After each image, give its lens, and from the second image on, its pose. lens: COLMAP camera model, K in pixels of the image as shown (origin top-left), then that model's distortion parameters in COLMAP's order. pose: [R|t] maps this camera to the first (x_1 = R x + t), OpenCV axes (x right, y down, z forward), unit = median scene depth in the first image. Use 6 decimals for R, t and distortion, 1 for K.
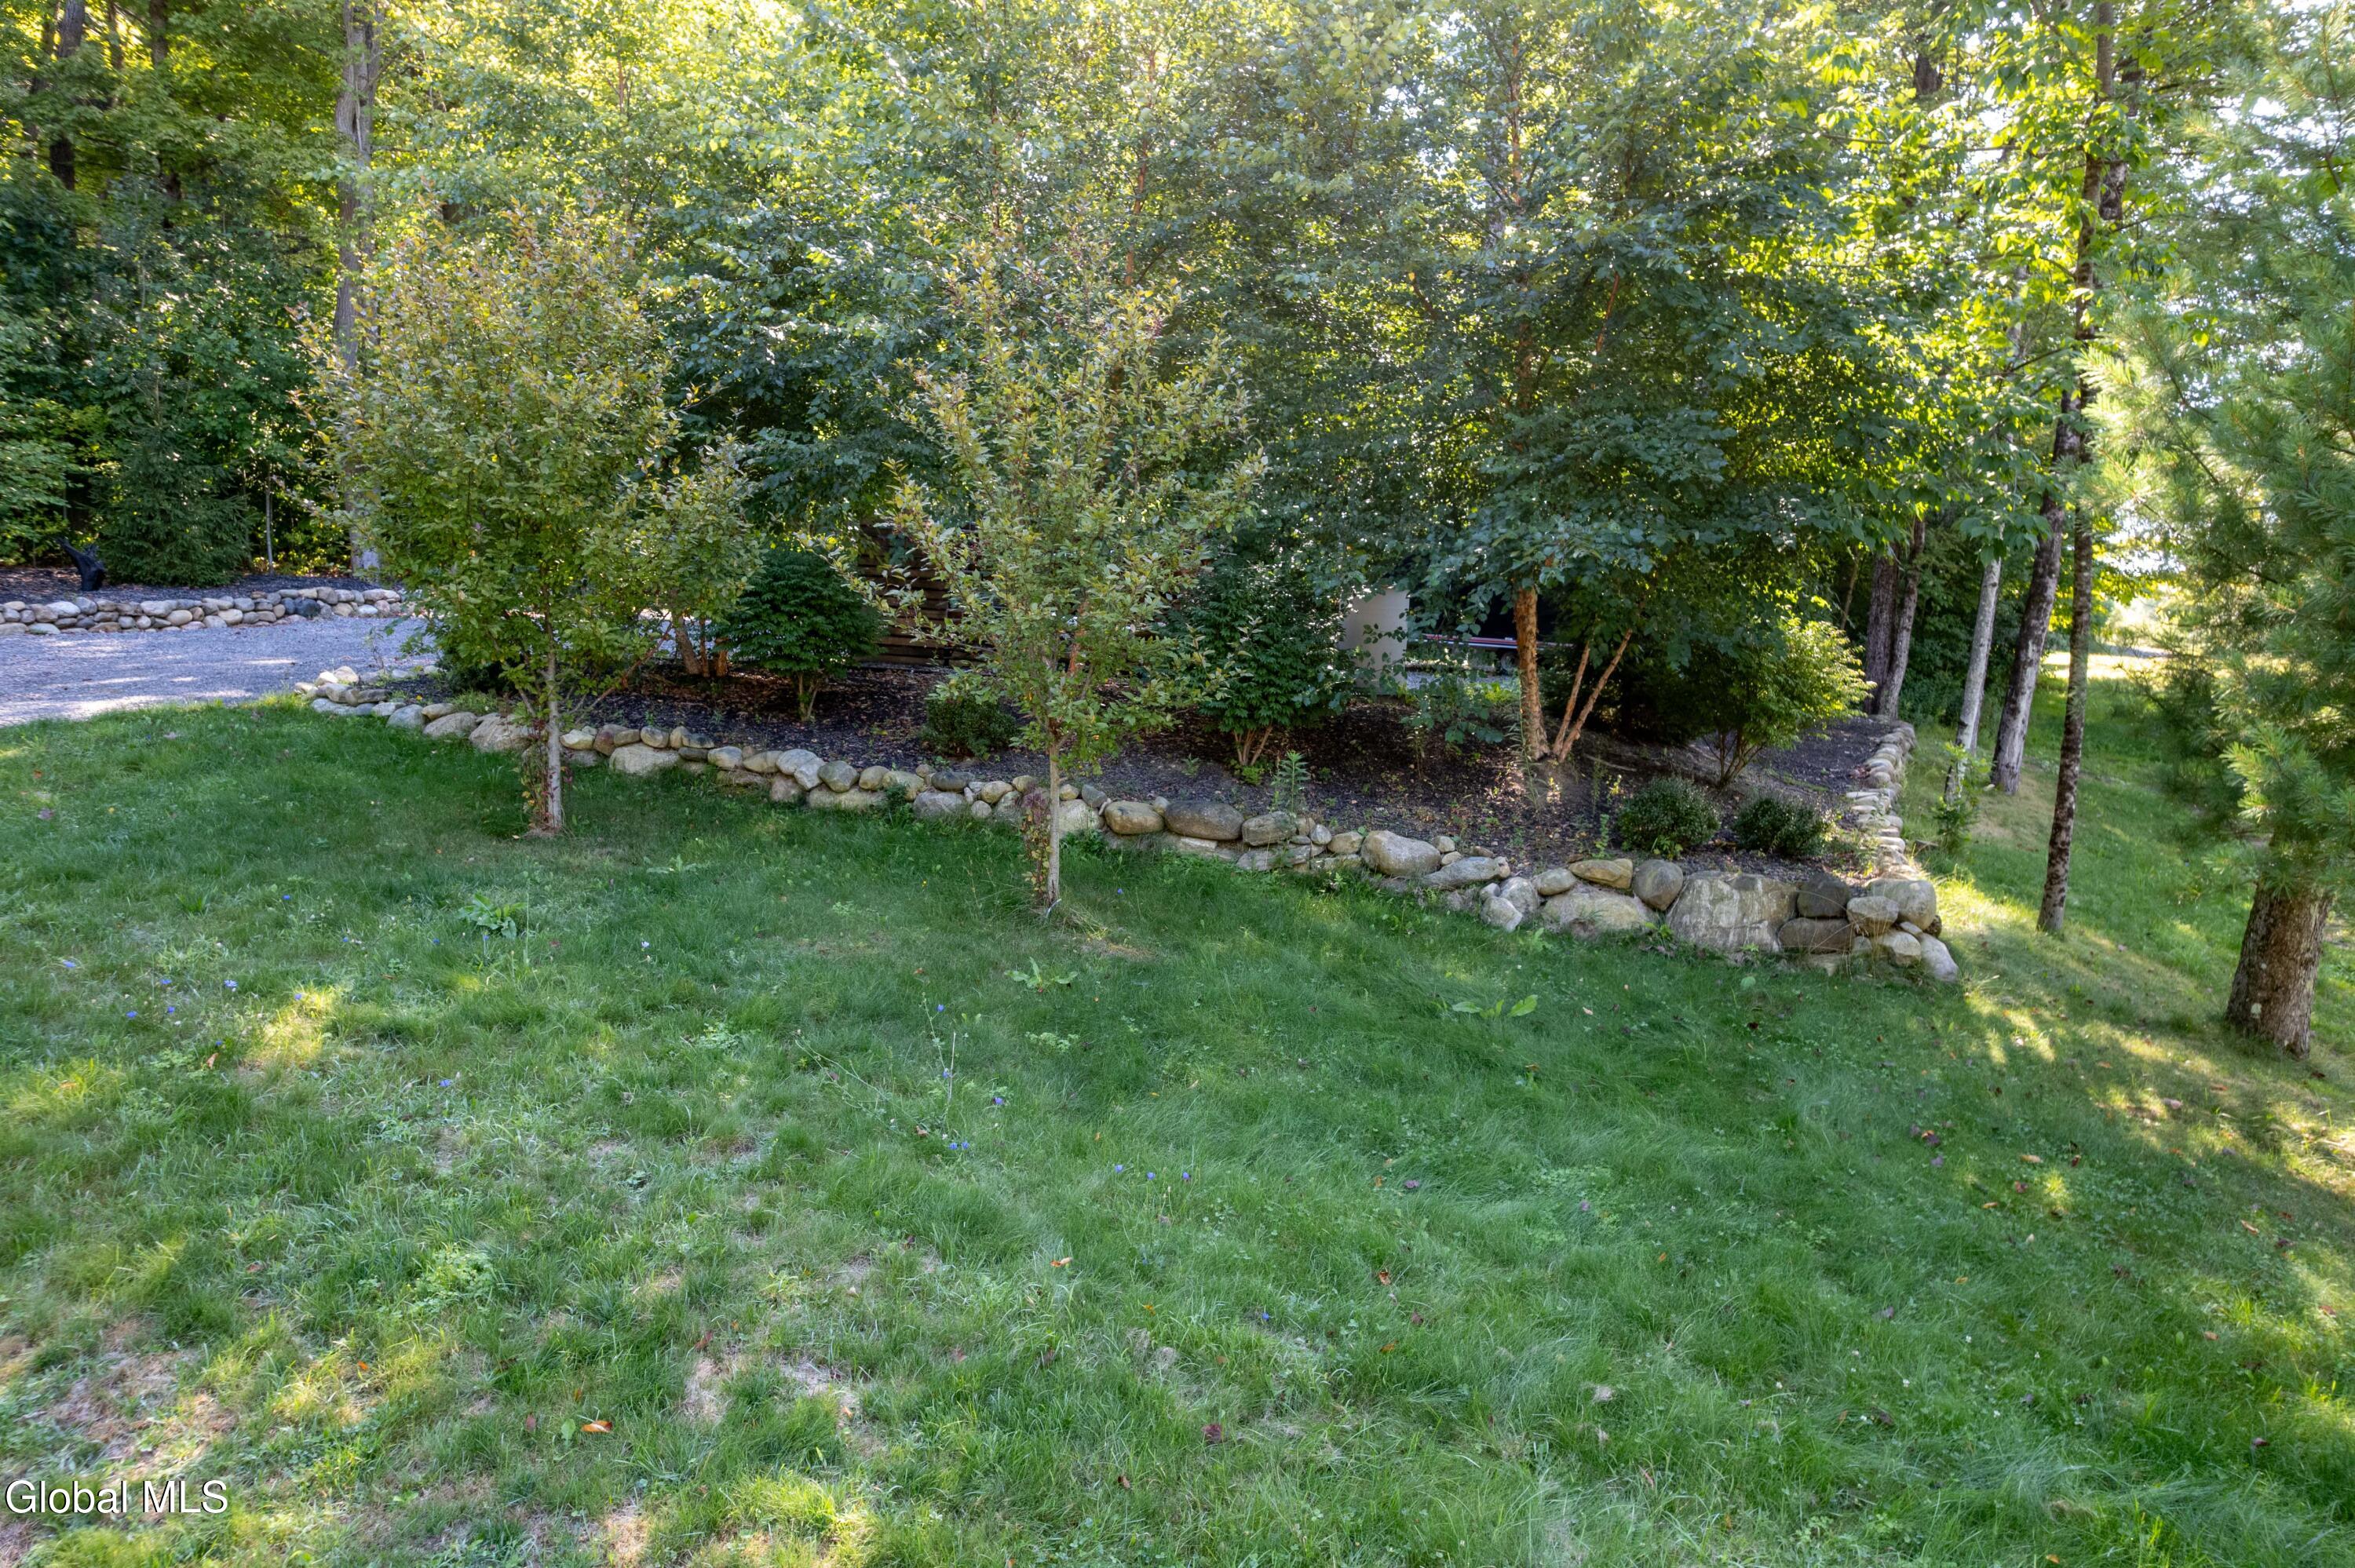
lens RADIAL K [[1423.1, 0, 1171.0], [0, 1423.1, 790.8], [0, 0, 1]] dist [-0.038527, 0.008153]
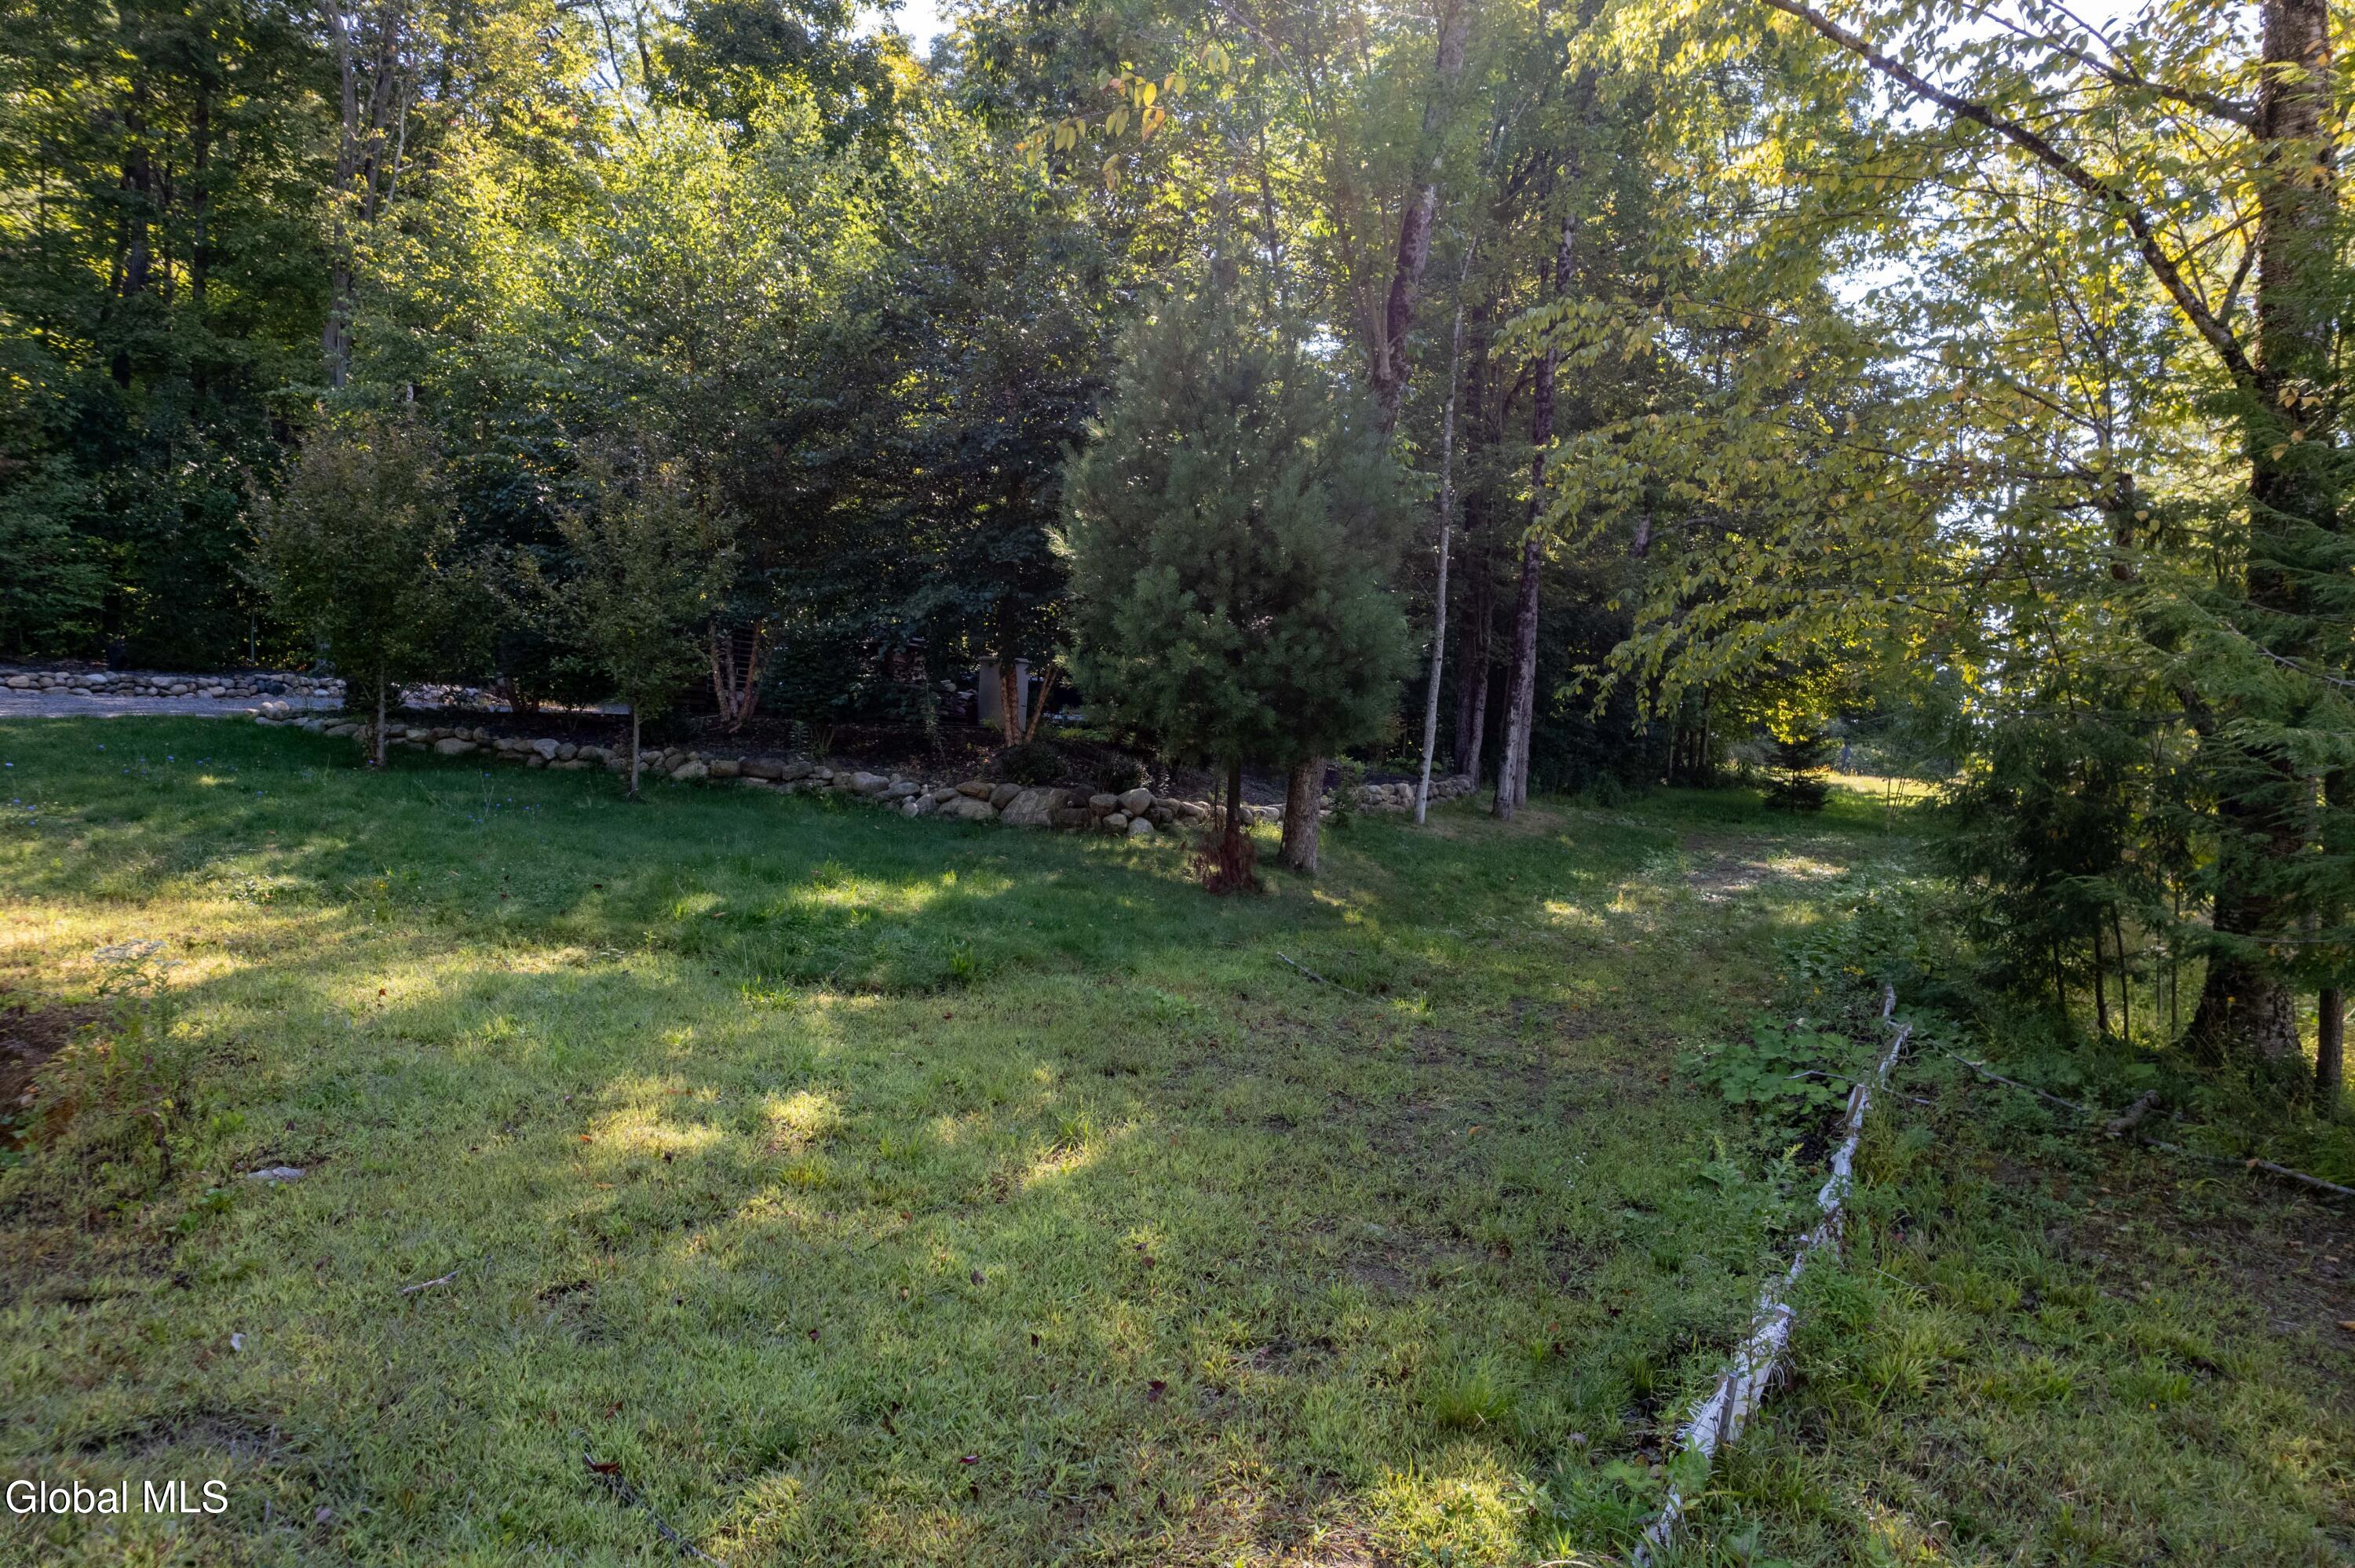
lens RADIAL K [[1423.1, 0, 1185.2], [0, 1423.1, 778.3], [0, 0, 1]] dist [-0.038527, 0.008153]
pose [[0.999988, 0.002133, 0.004328, 0.292596], [-0.001593, 0.992640, -0.121094, 0.134127], [-0.004555, 0.121085, 0.992632, -0.382210]]
